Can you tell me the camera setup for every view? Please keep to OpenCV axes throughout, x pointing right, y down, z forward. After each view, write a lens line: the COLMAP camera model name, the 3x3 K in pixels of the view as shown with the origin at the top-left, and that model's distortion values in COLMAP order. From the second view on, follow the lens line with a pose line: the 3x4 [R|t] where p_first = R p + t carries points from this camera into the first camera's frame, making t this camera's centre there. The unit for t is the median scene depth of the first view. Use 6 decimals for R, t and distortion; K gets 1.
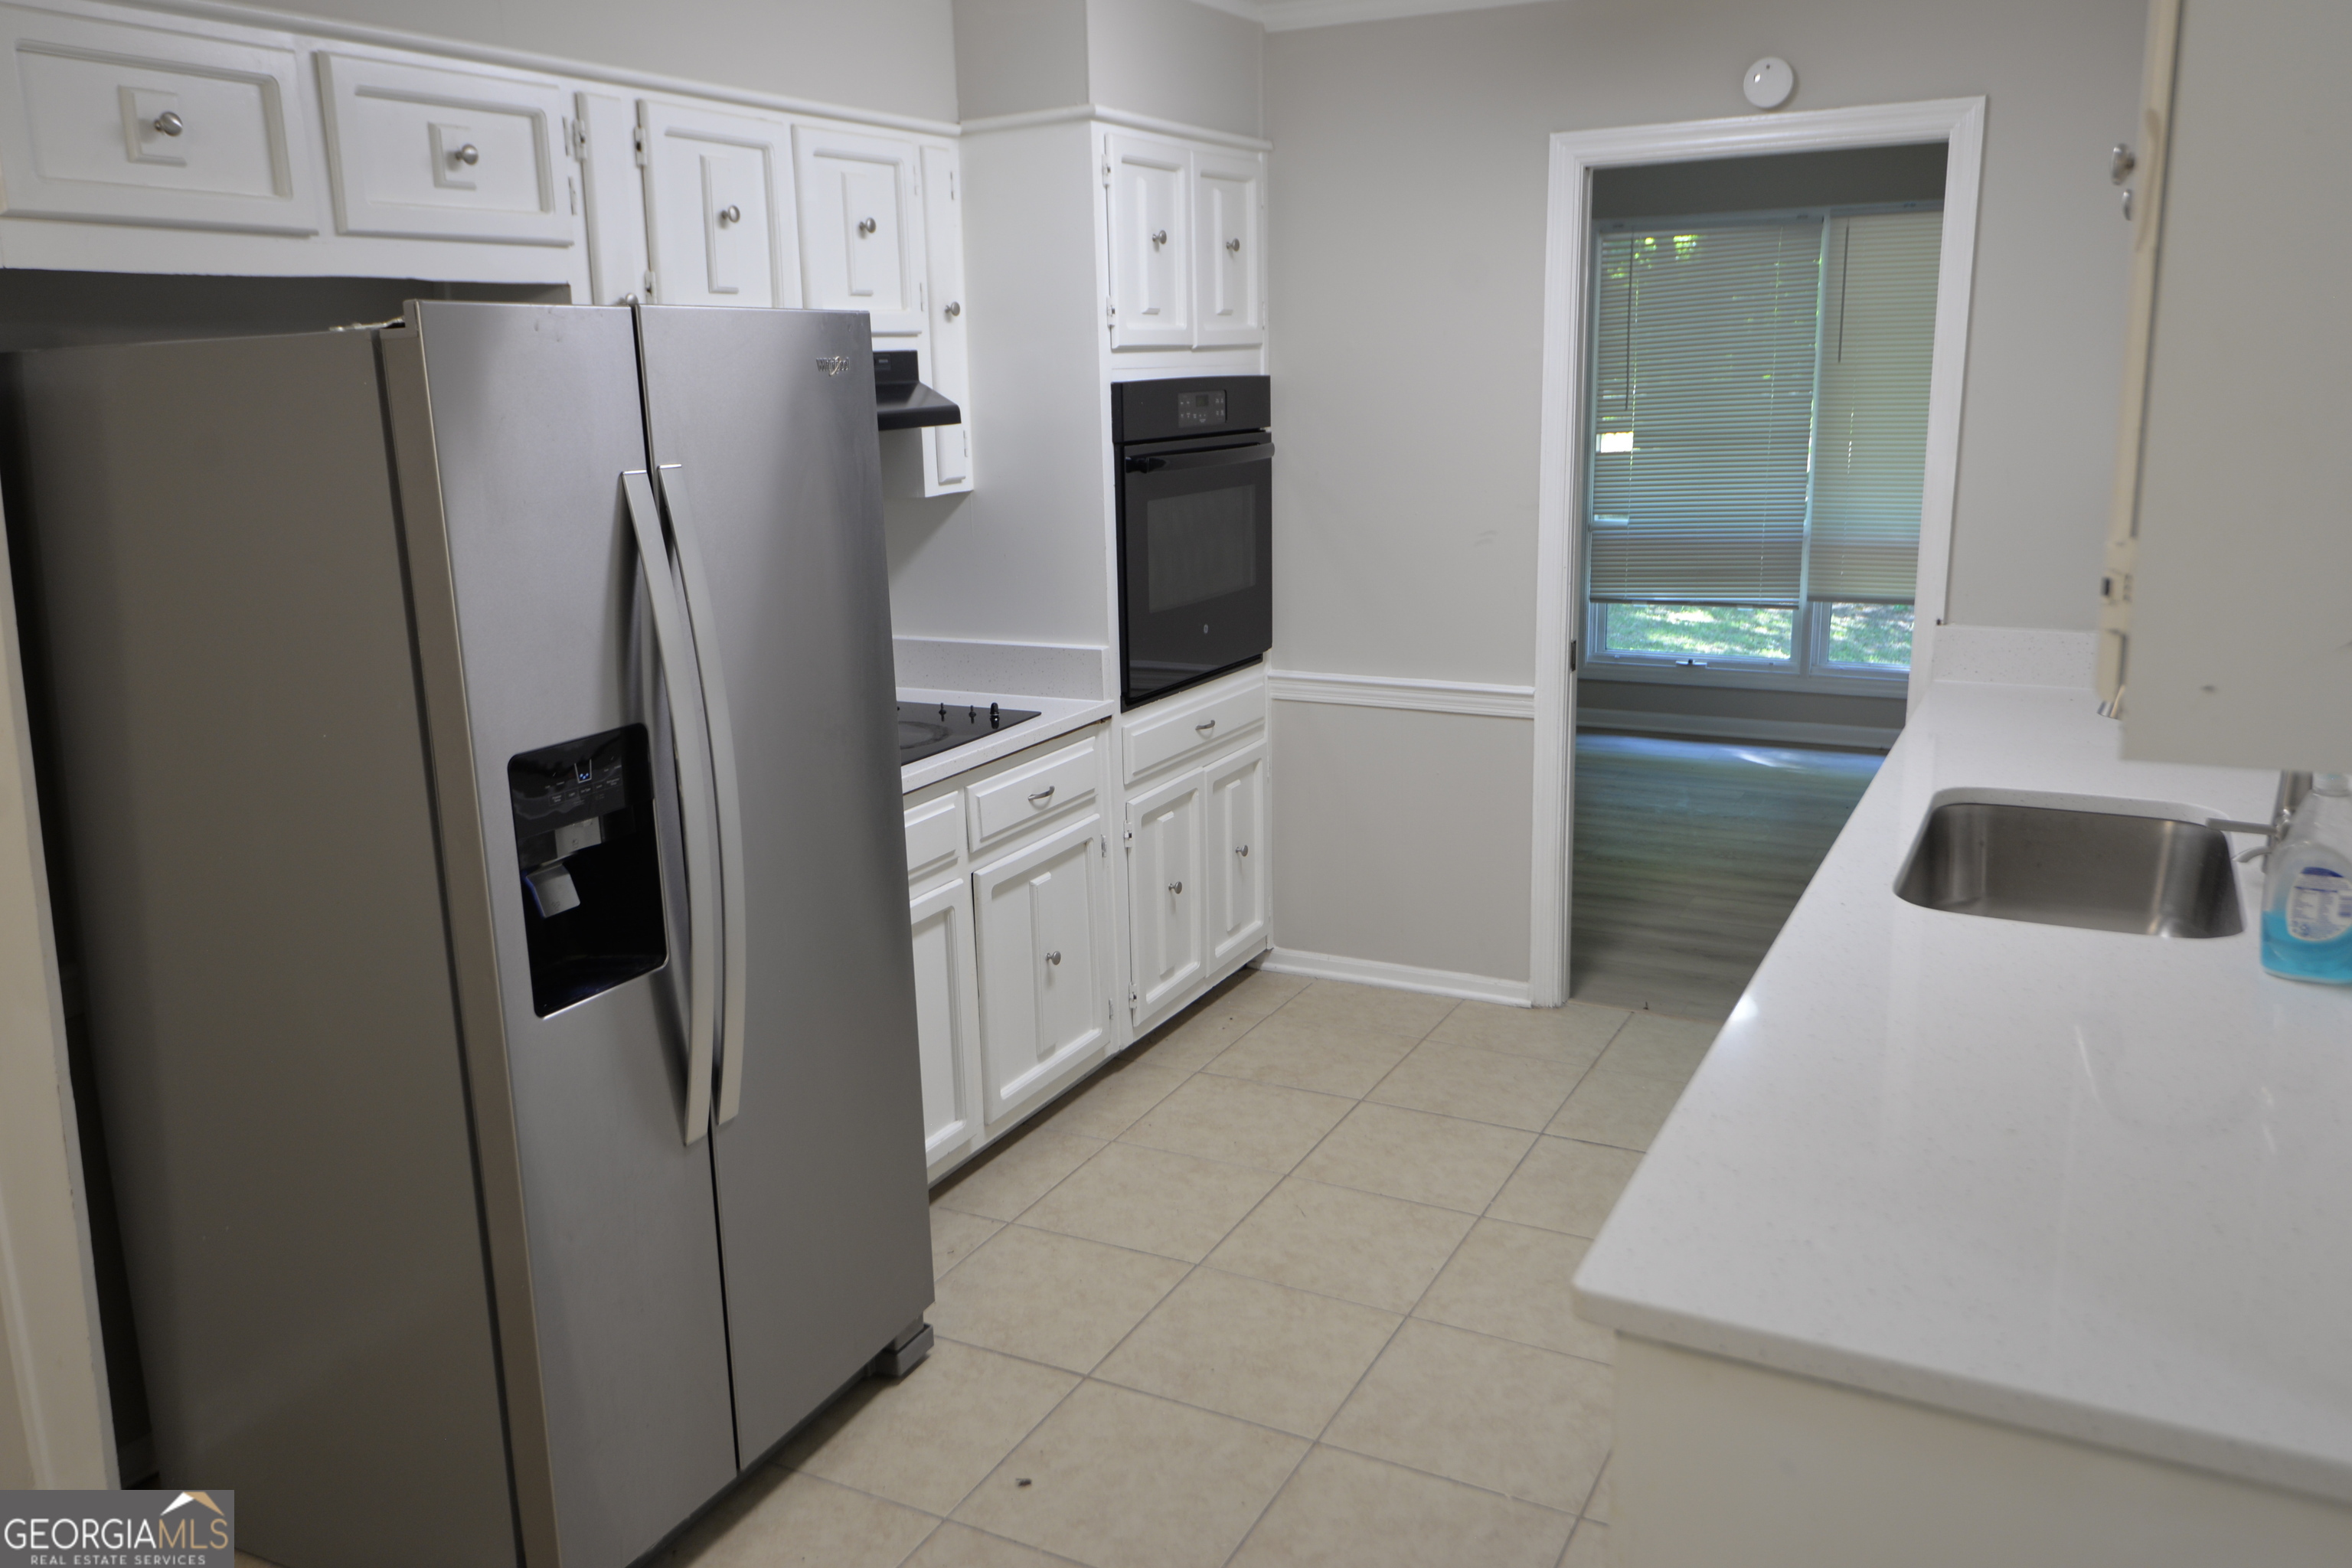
lens RADIAL K [[1817.1, 0, 1164.5], [0, 1817.1, 782.1], [0, 0, 1]] dist [0.022847, 0.001644]
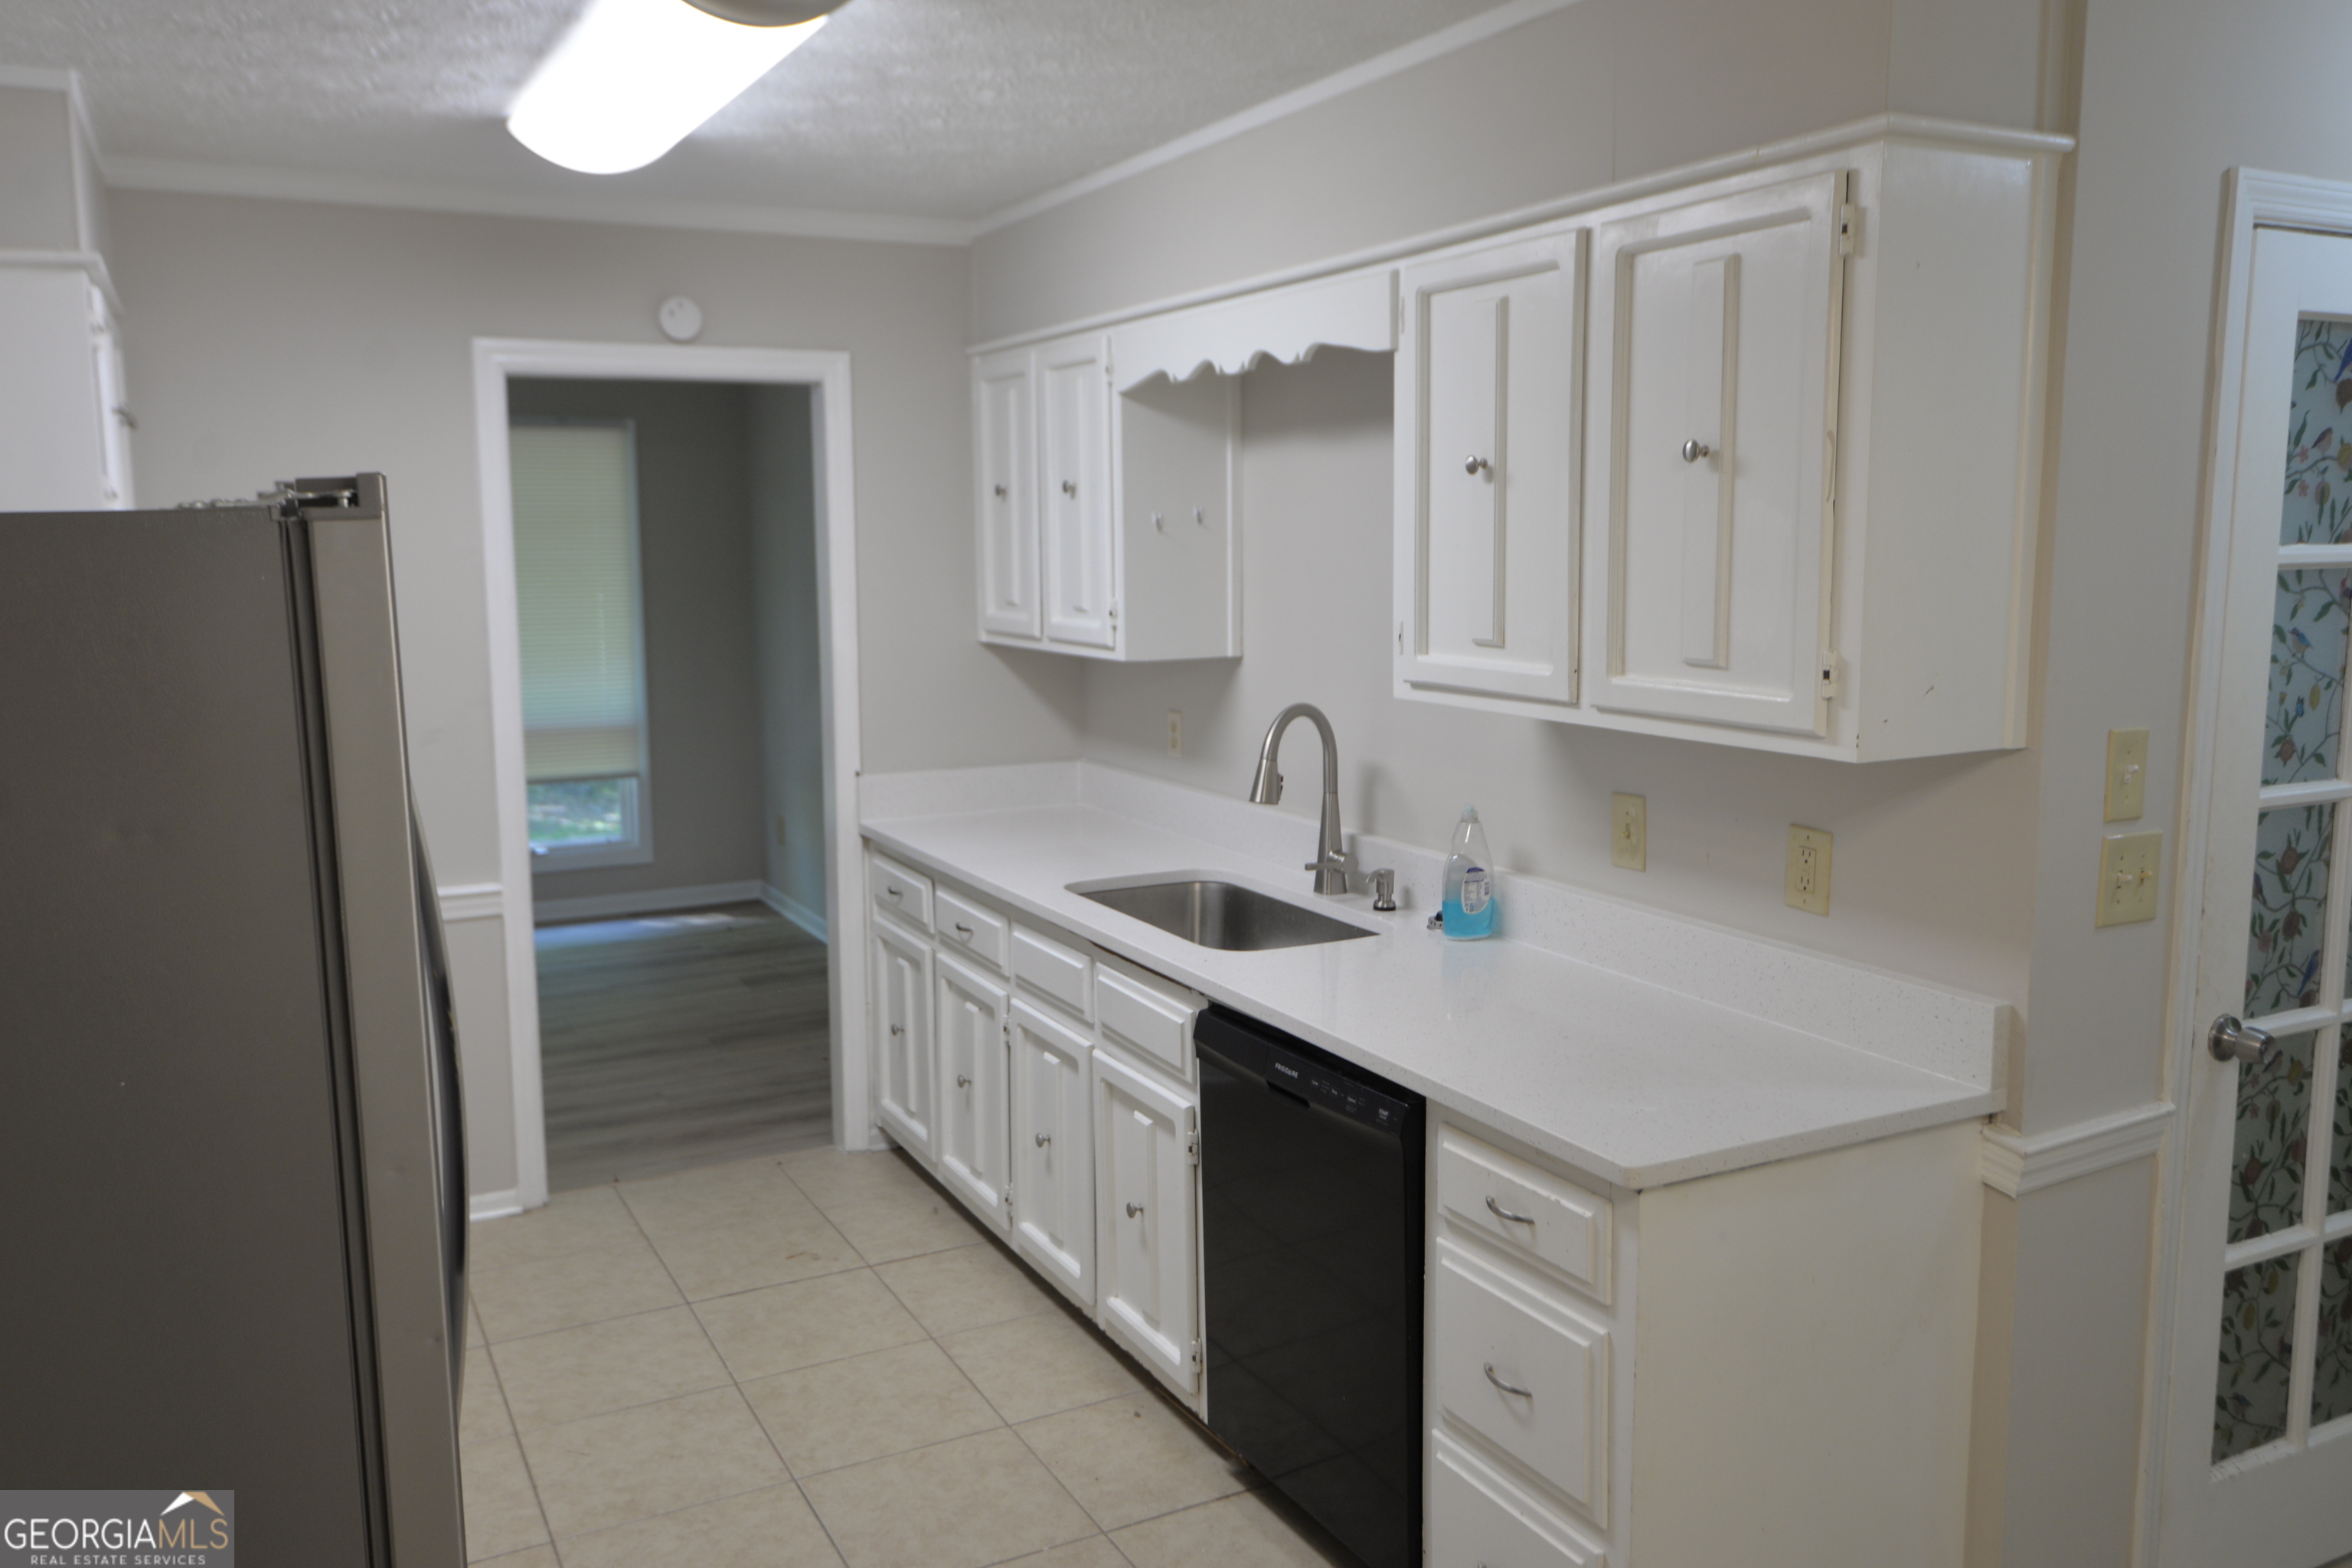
lens RADIAL K [[1817.1, 0, 1169.2], [0, 1817.1, 786.3], [0, 0, 1]] dist [0.022847, 0.001644]
pose [[0.560248, -0.099176, 0.822366, -0.474227], [0.185589, 0.982595, -0.007936, -0.034631], [-0.807266, 0.157068, 0.568904, 0.165145]]
